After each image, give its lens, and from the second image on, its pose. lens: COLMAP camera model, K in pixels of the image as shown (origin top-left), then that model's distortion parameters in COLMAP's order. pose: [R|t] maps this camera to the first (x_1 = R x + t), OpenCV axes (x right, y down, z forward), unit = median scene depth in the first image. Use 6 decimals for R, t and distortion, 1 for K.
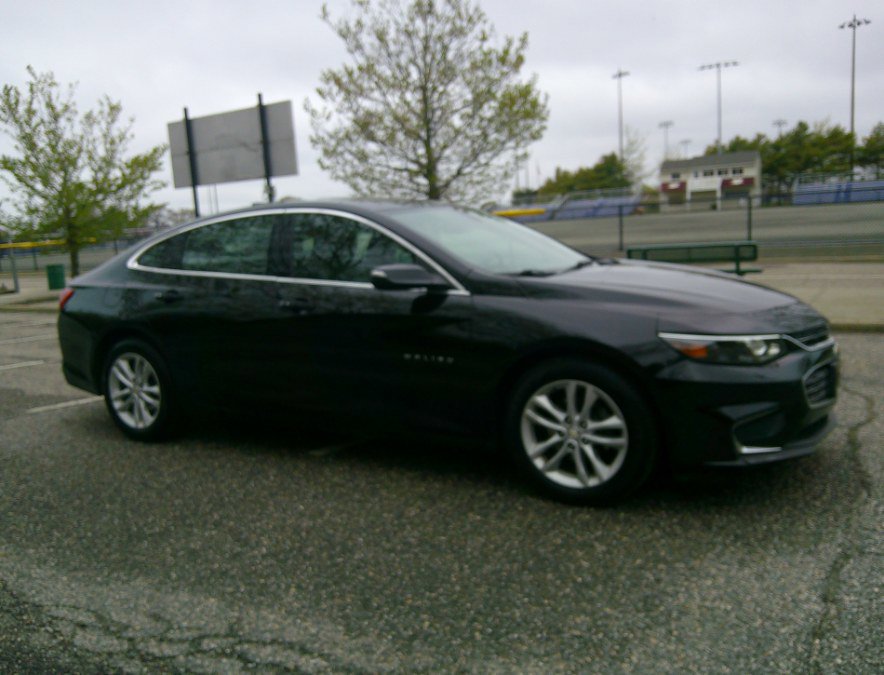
lens RADIAL K [[764.4, 0, 442.0], [0, 764.4, 337.5], [0, 0, 1]] dist [0.006732, -0.077635]
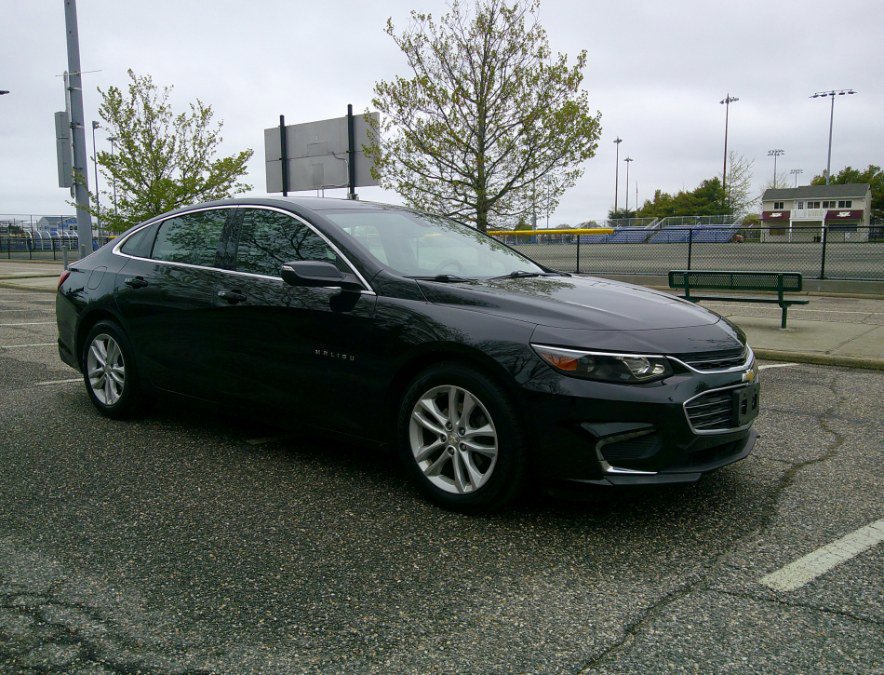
lens RADIAL K [[749.6, 0, 446.9], [0, 749.6, 338.9], [0, 0, 1]] dist [0.016334, -0.066982]
pose [[0.990714, 0.070504, -0.116258, 0.071093], [-0.072211, 0.997334, -0.010538, 0.001689], [0.115205, 0.018835, 0.993163, 0.006623]]
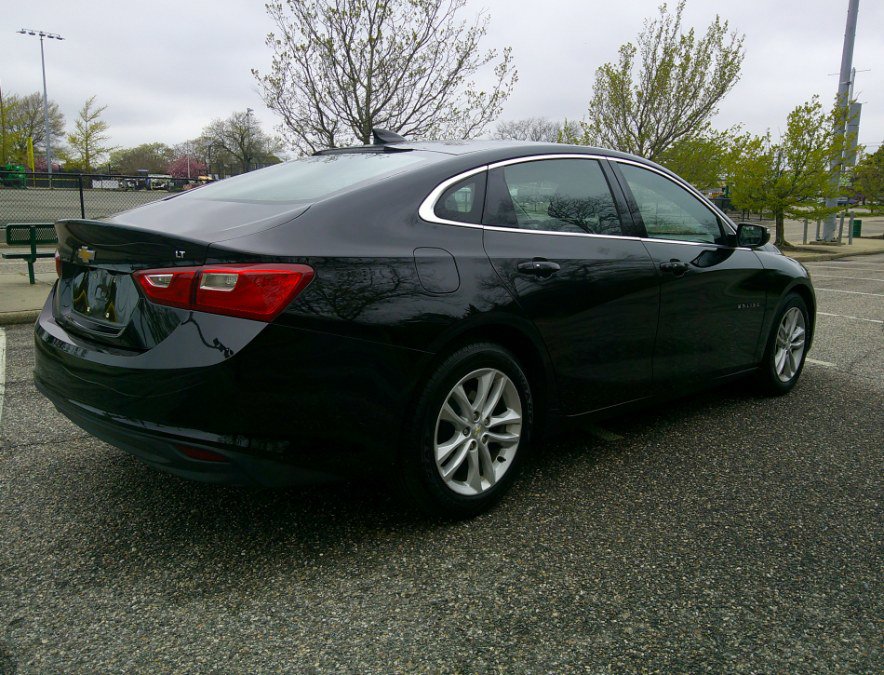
lens RADIAL K [[749.6, 0, 446.9], [0, 749.6, 338.9], [0, 0, 1]] dist [0.016334, -0.066982]
pose [[0.239685, -0.109657, 0.964638, -0.364313], [0.098335, 0.991233, 0.088247, -0.020232], [-0.965858, 0.073706, 0.248367, 0.337707]]
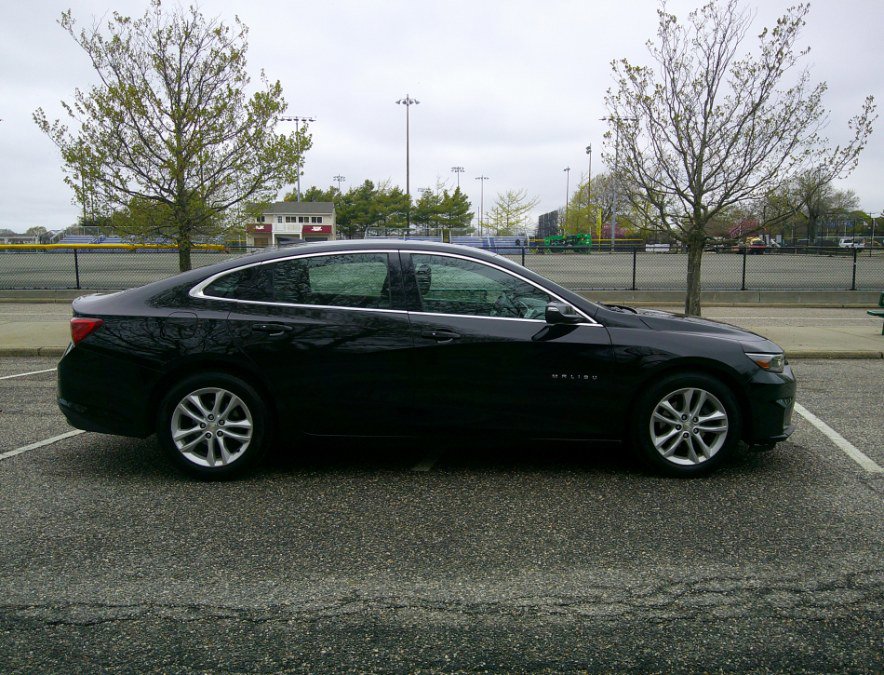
lens RADIAL K [[749.6, 0, 446.9], [0, 749.6, 338.9], [0, 0, 1]] dist [0.016334, -0.066982]
pose [[0.835311, -0.000552, 0.549778, -0.254254], [0.025678, 0.998947, -0.038011, 0.001679], [-0.549178, 0.045868, 0.834446, 0.022032]]
